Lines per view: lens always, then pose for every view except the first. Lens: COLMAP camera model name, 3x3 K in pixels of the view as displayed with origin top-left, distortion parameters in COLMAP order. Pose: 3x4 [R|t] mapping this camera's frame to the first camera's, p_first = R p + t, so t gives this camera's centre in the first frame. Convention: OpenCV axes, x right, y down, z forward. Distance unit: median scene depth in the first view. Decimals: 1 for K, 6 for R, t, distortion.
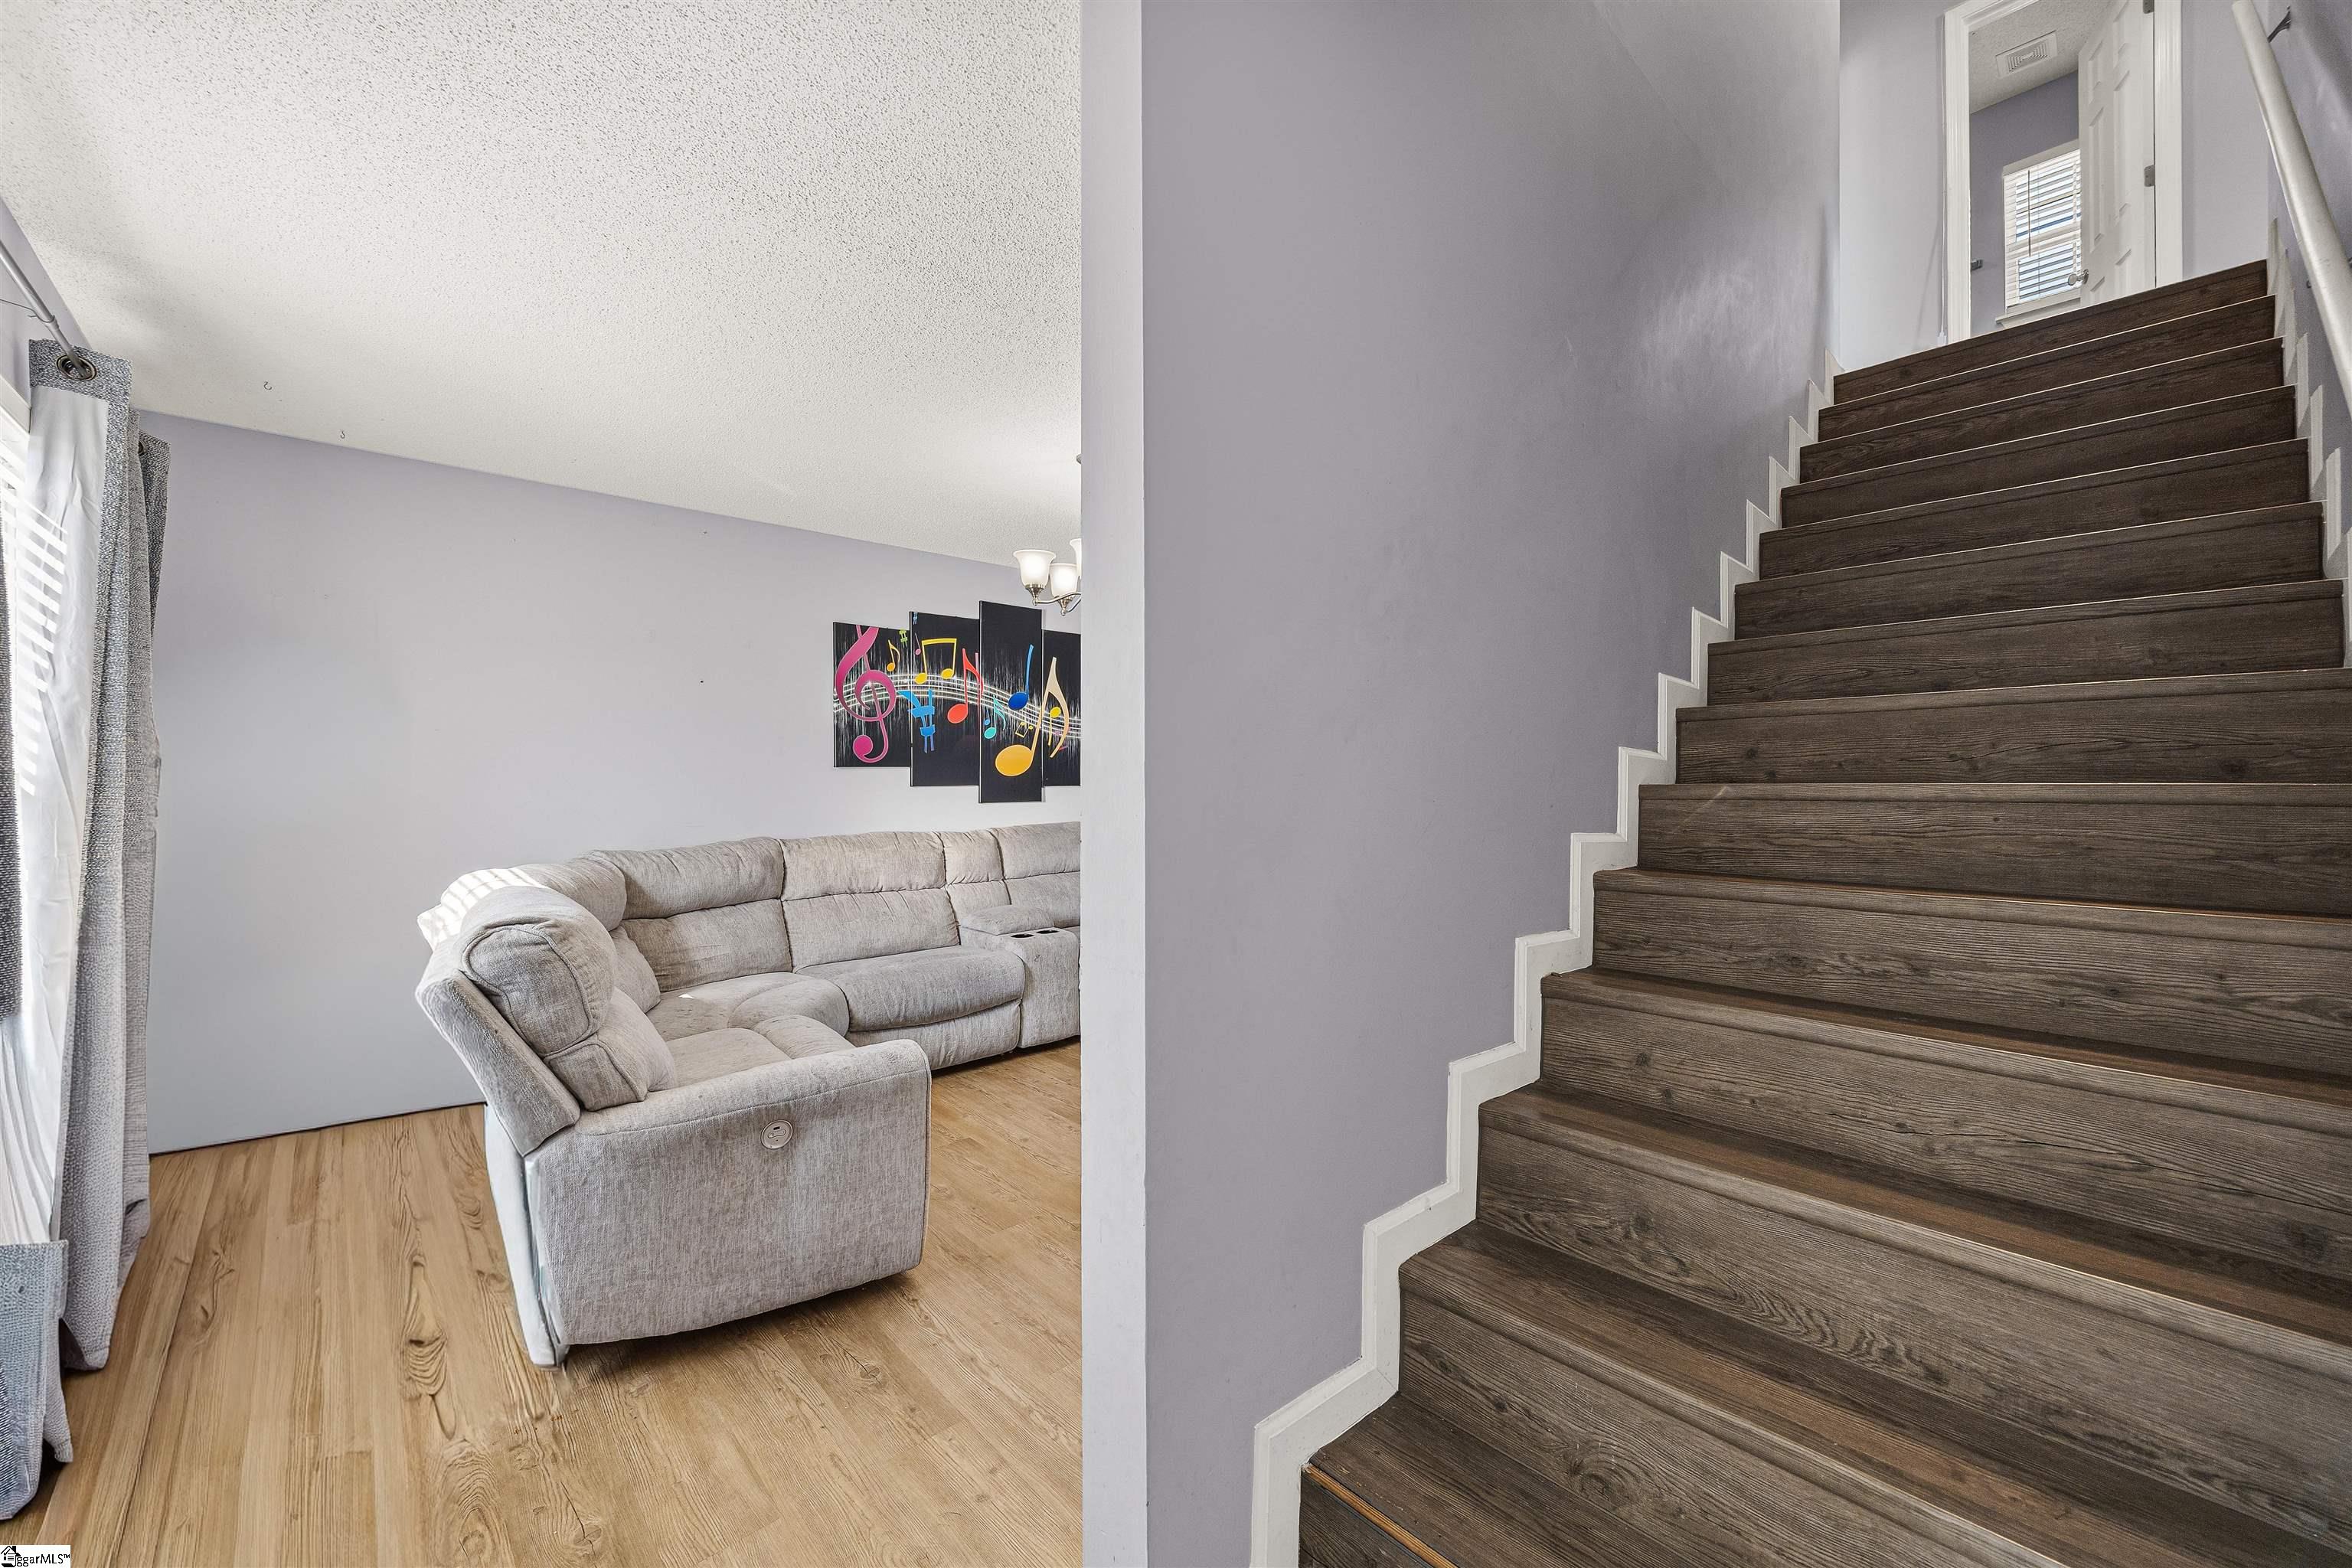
lens RADIAL K [[893.1, 0, 1174.8], [0, 893.1, 776.1], [0, 0, 1]] dist [-0.000842, -0.000032]
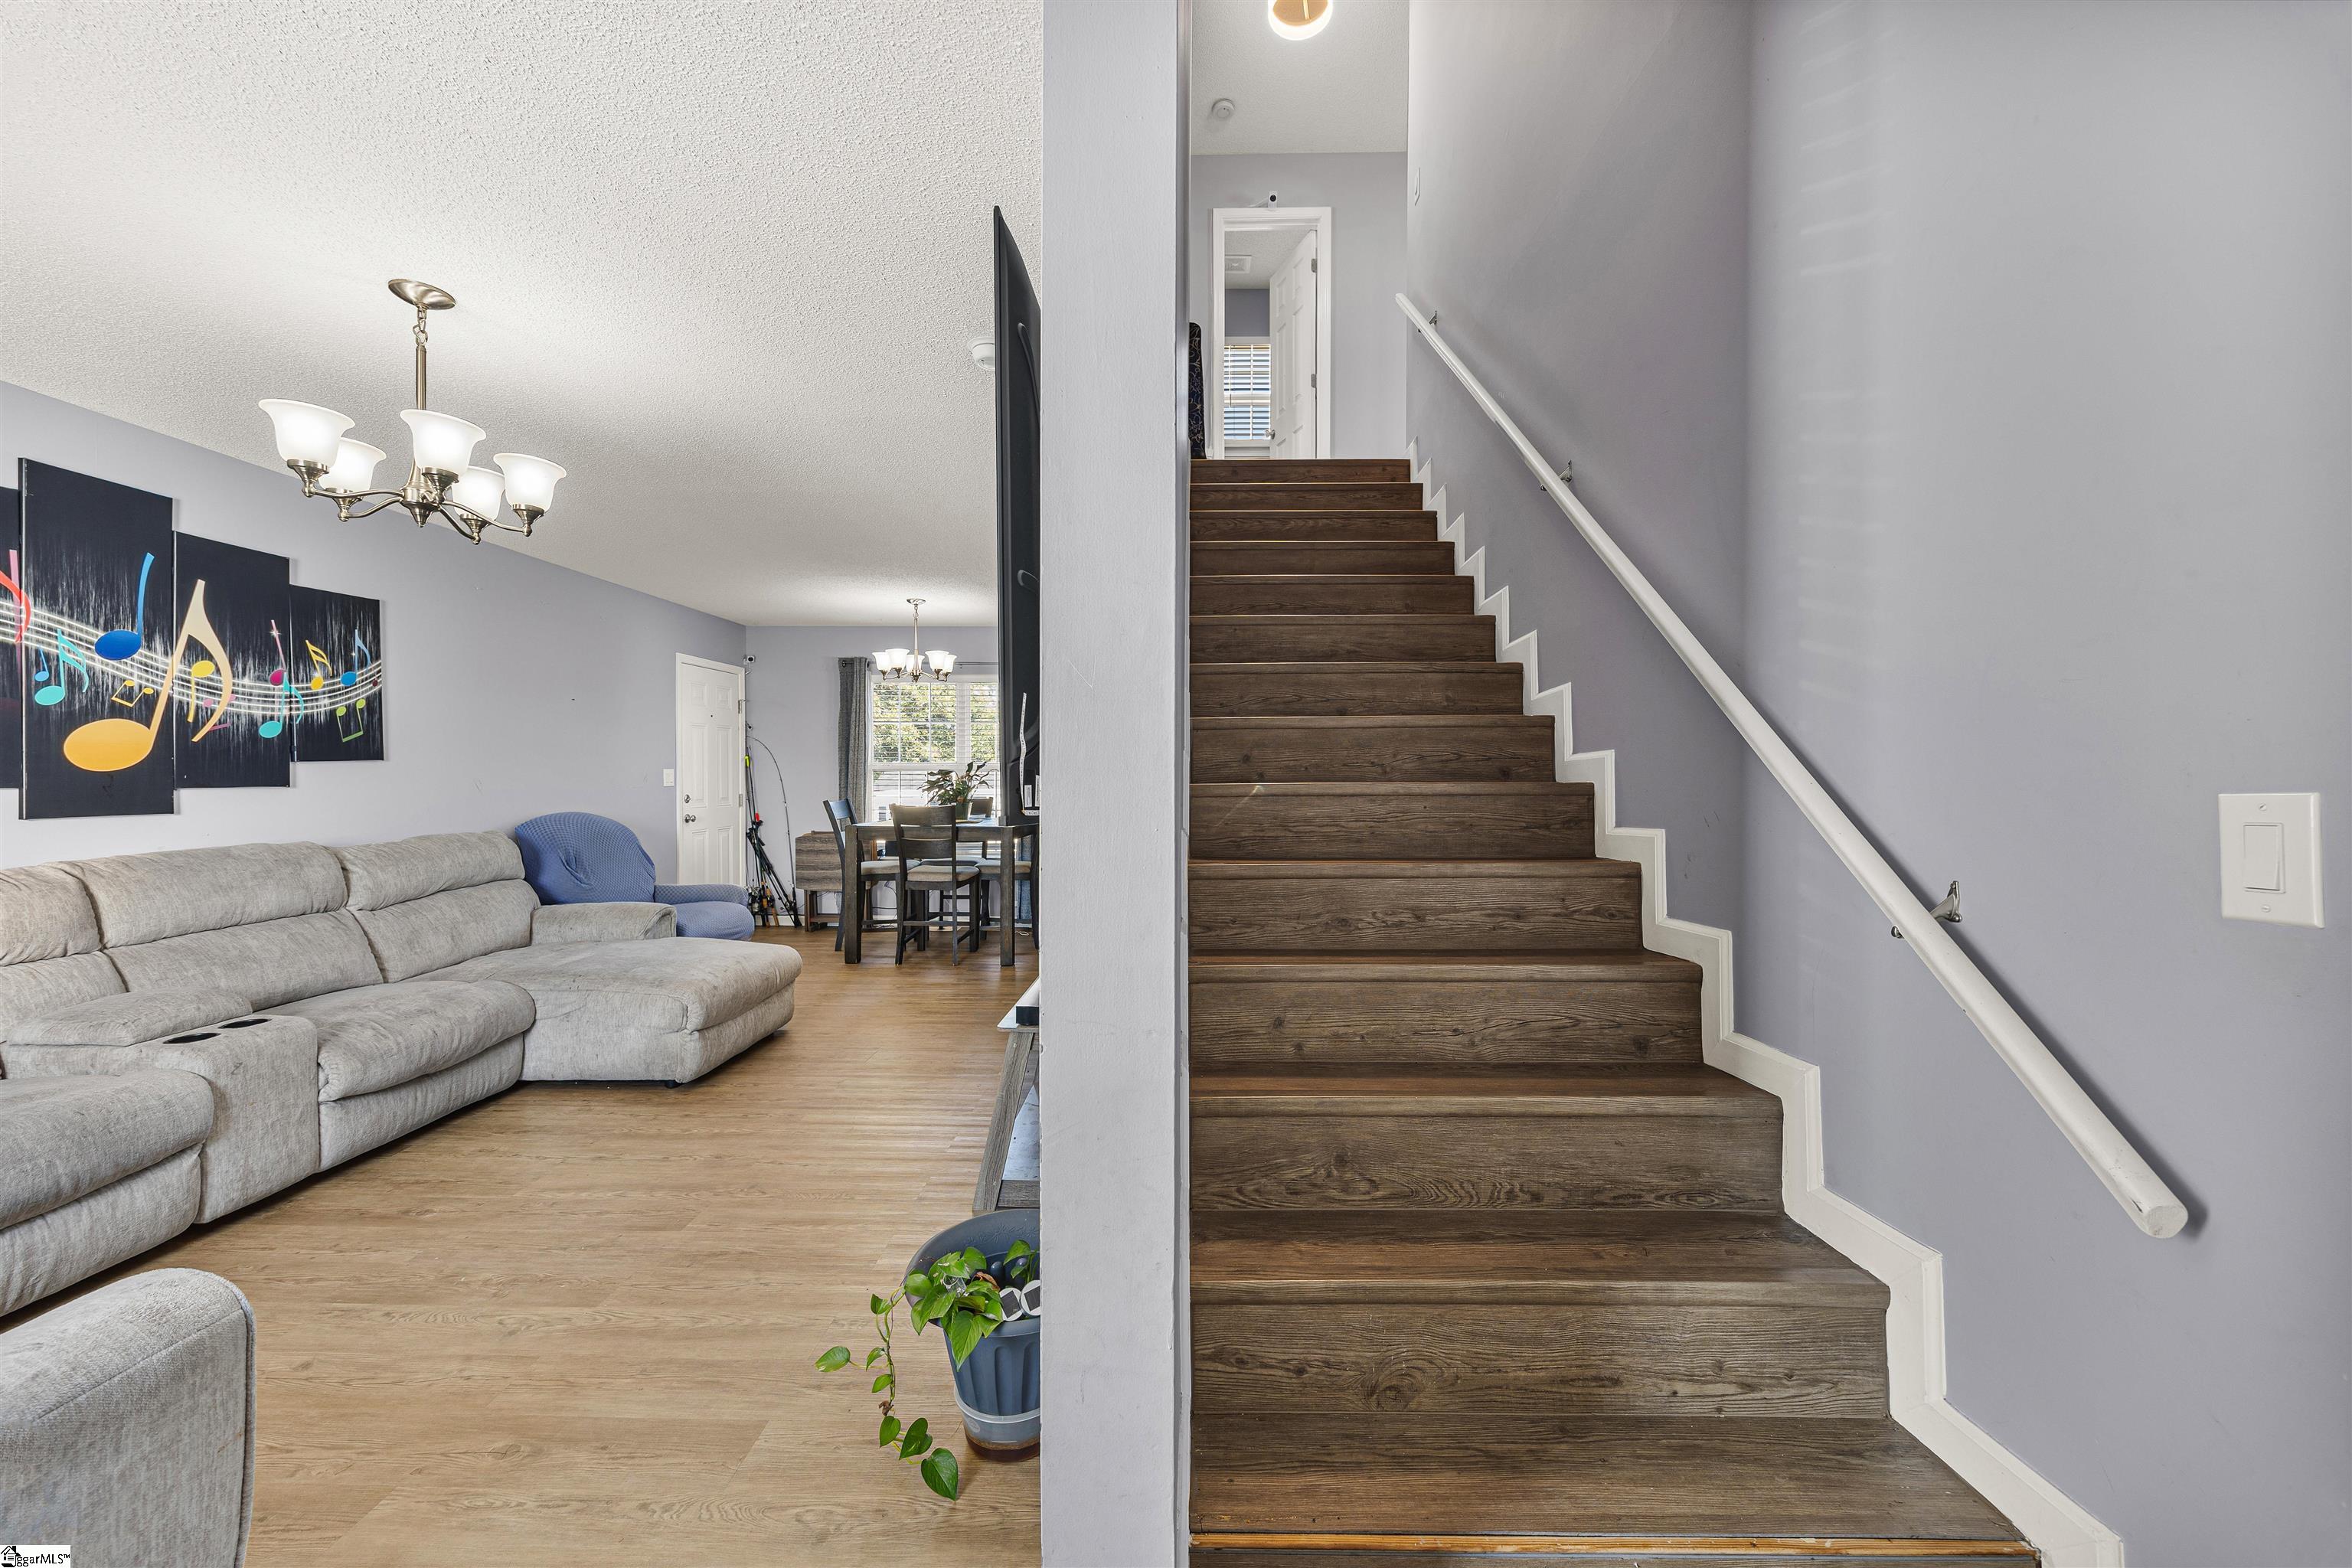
lens RADIAL K [[884.0, 0, 1176.0], [0, 884.0, 784.0], [0, 0, 1]] dist [-0.002476, 0.000108]
pose [[0.688257, -0.004232, 0.725454, -0.160073], [-0.004246, 0.999942, 0.009862, -0.000798], [-0.725454, -0.009868, 0.688200, 0.125912]]
